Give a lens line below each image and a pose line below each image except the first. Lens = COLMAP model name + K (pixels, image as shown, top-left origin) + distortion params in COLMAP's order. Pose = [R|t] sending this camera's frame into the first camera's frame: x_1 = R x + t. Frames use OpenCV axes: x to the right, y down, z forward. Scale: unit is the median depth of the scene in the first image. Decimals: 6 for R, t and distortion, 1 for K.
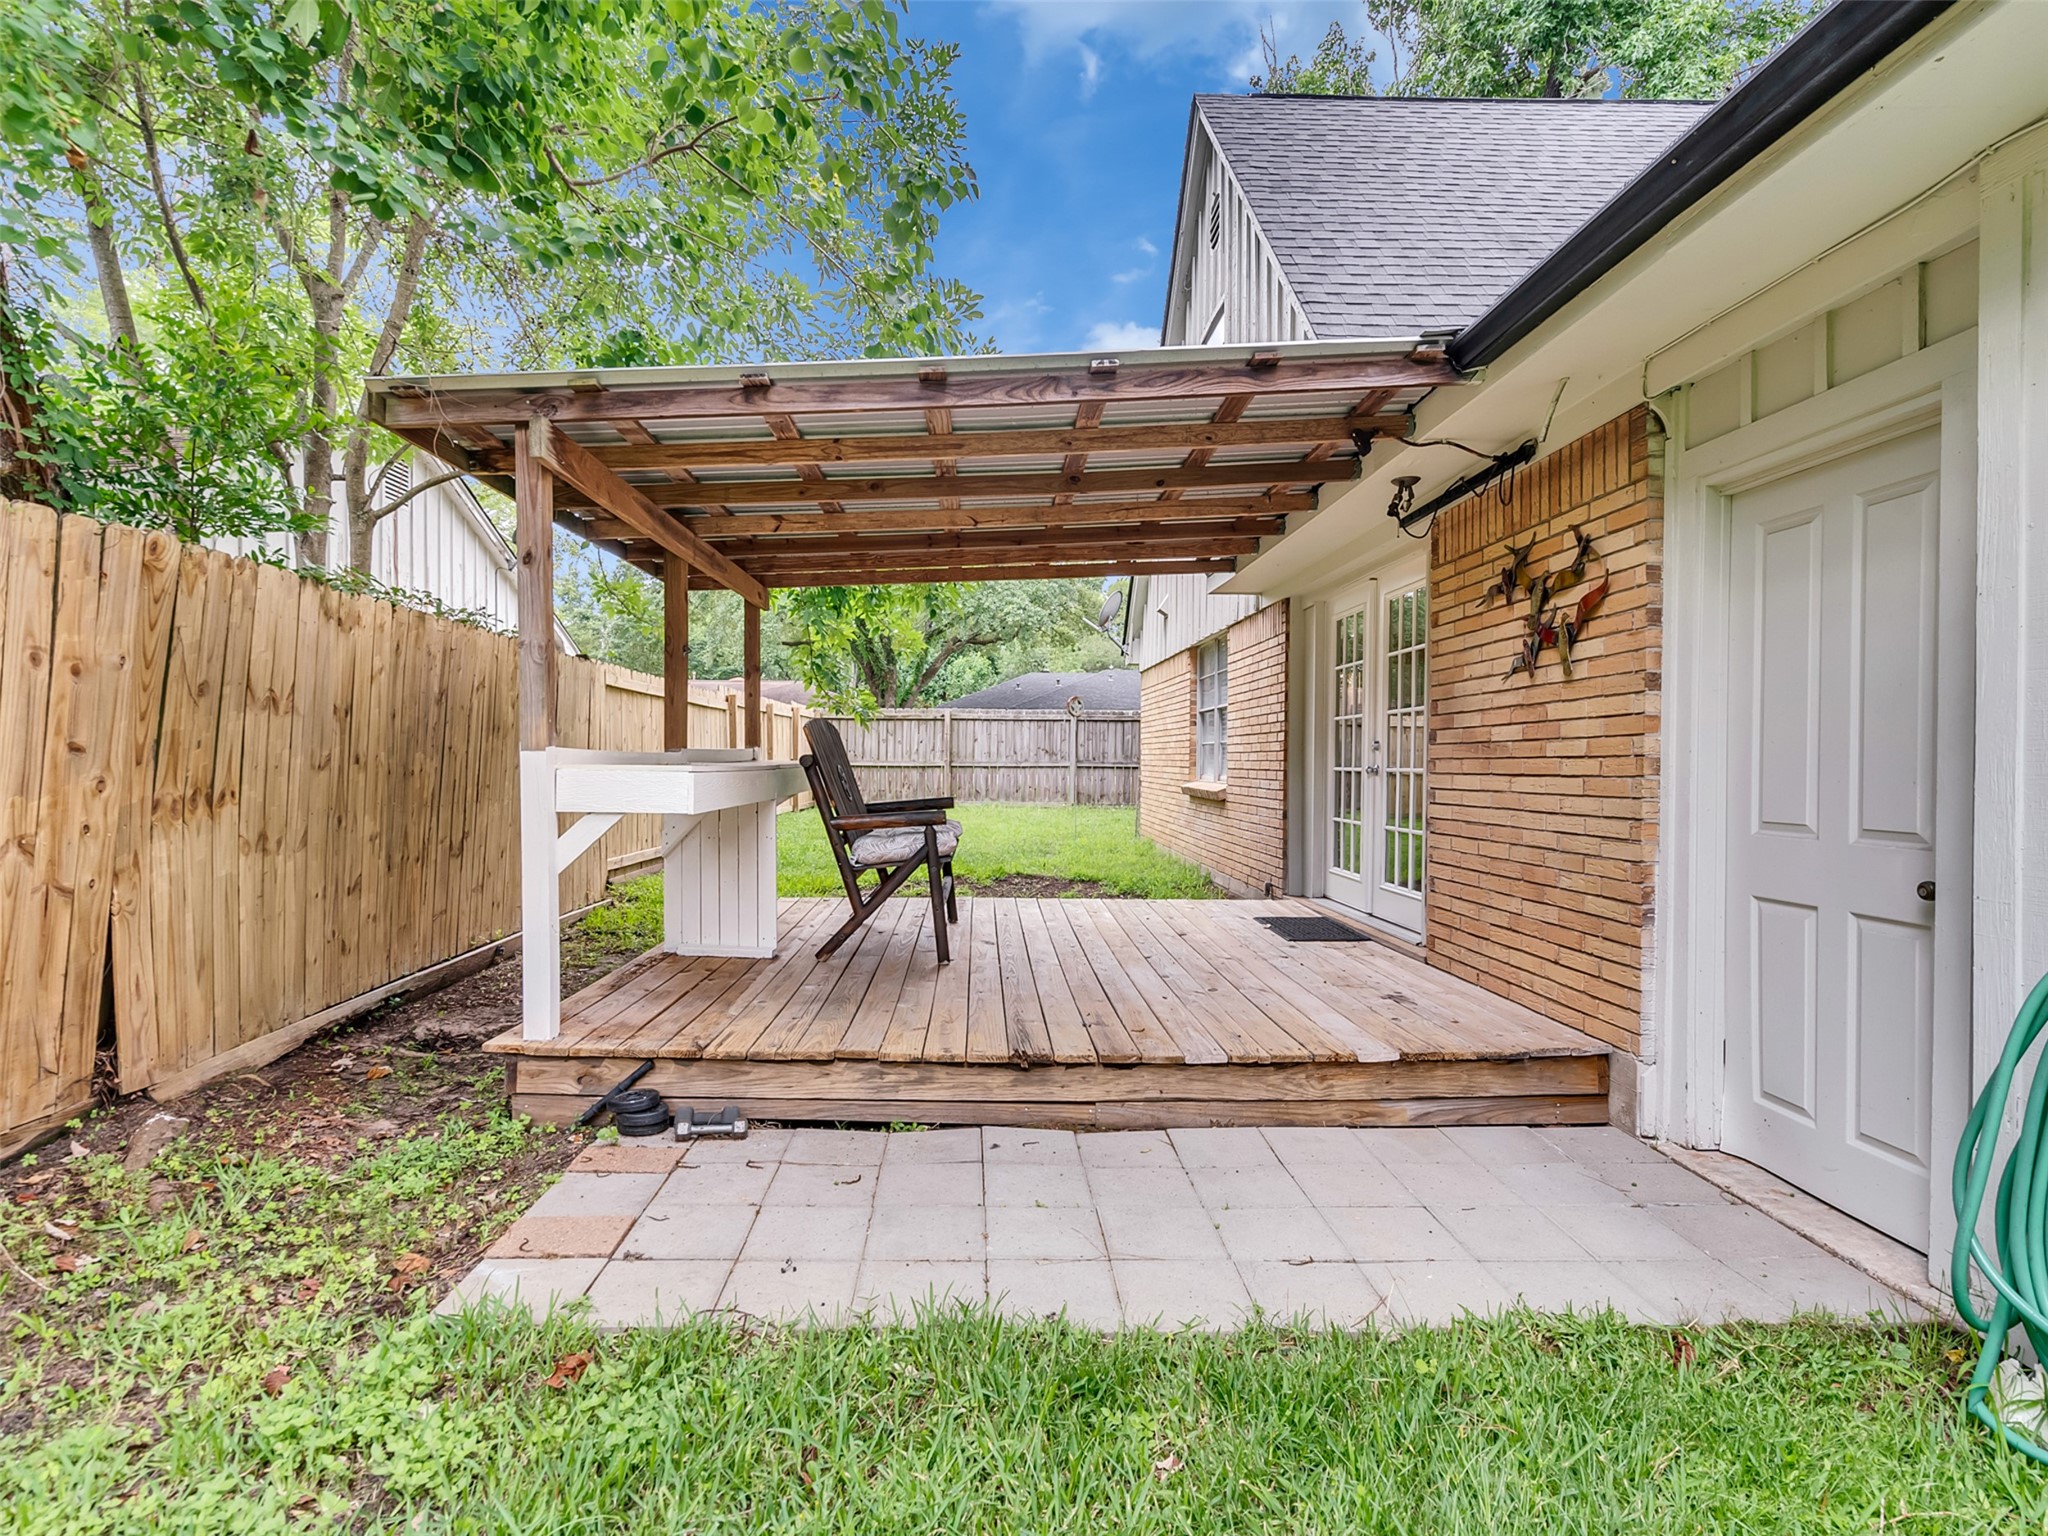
lens RADIAL K [[1049.2, 0, 1006.9], [0, 1049.2, 760.9], [0, 0, 1]] dist [-0.006365, 0.004042]
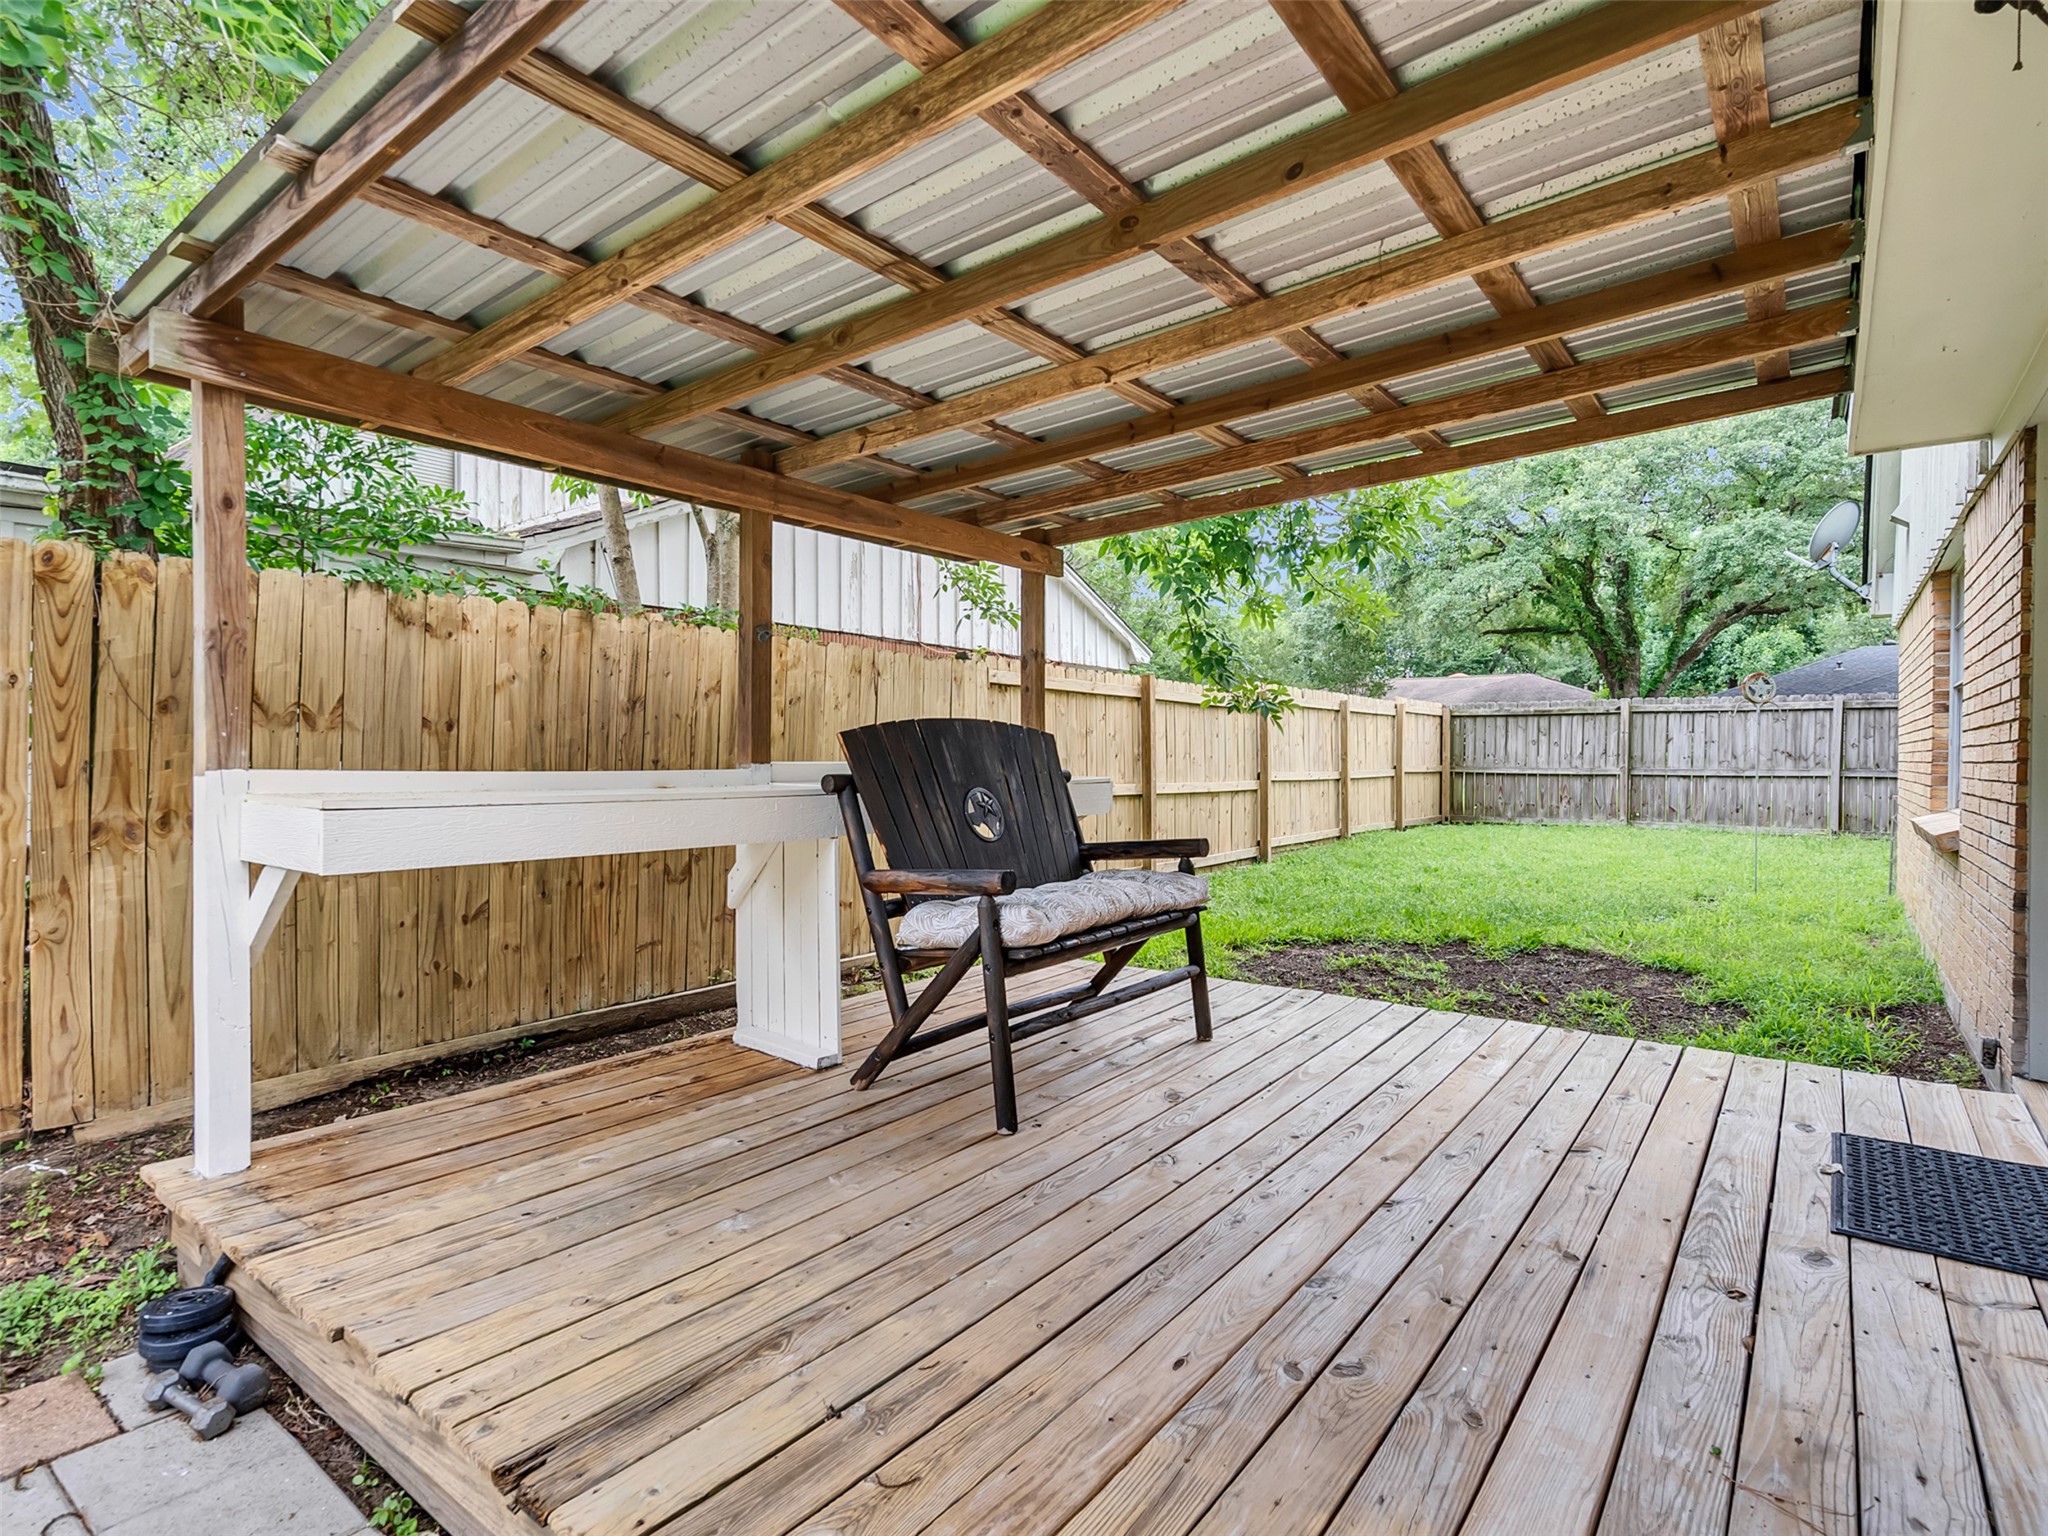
lens RADIAL K [[1049.2, 0, 1037.8], [0, 1049.2, 763.7], [0, 0, 1]] dist [-0.006365, 0.004042]
pose [[0.780447, 0.002177, -0.625219, 0.298468], [-0.001137, 0.999997, 0.002062, -0.013460], [0.625221, -0.000898, 0.780447, 0.519127]]
